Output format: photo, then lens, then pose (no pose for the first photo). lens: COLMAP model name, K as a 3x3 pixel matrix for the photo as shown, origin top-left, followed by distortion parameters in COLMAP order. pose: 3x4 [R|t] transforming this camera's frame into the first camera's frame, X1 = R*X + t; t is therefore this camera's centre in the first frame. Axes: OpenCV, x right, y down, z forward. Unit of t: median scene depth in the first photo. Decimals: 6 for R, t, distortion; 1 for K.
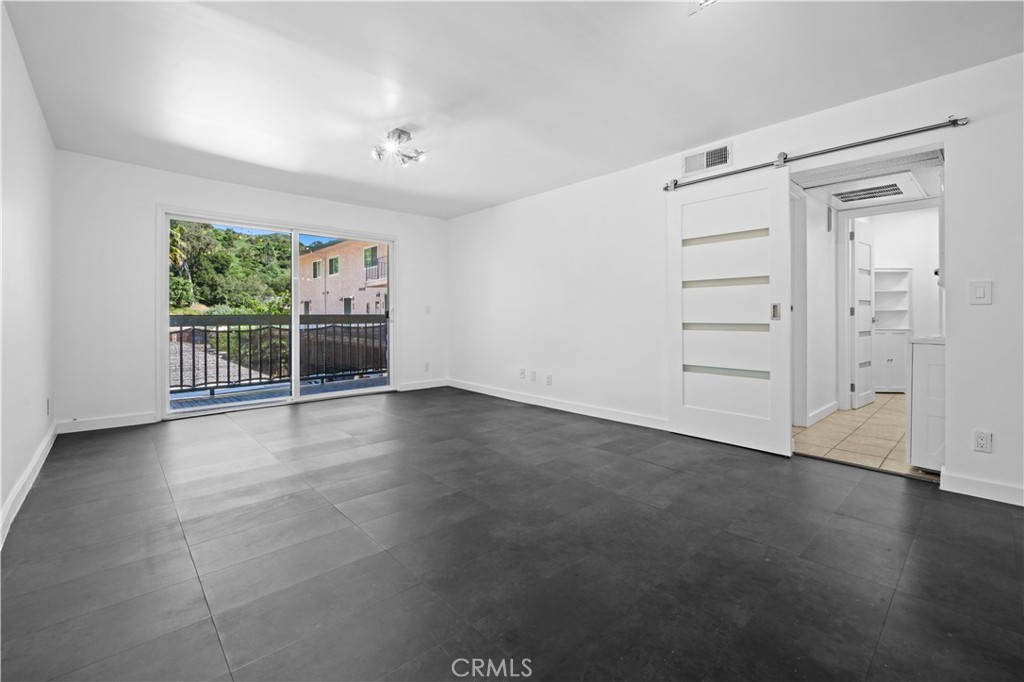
lens RADIAL K [[444.6, 0, 517.4], [0, 444.6, 311.2], [0, 0, 1]] dist [0.000392, -0.000039]
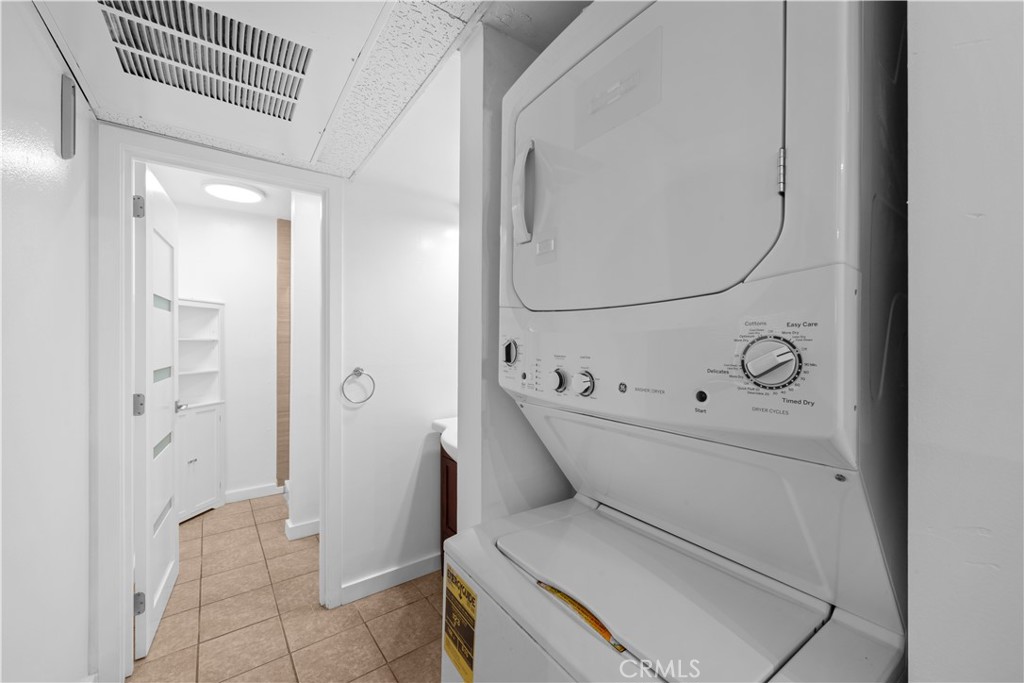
lens RADIAL K [[405.6, 0, 512.8], [0, 405.6, 340.1], [0, 0, 1]] dist [0.001296, 0.000081]
pose [[0.113989, 0.000190, 0.993482, 0.187461], [-0.001506, 0.999999, -0.000018, -0.023453], [-0.993481, -0.001494, 0.113989, 0.271147]]
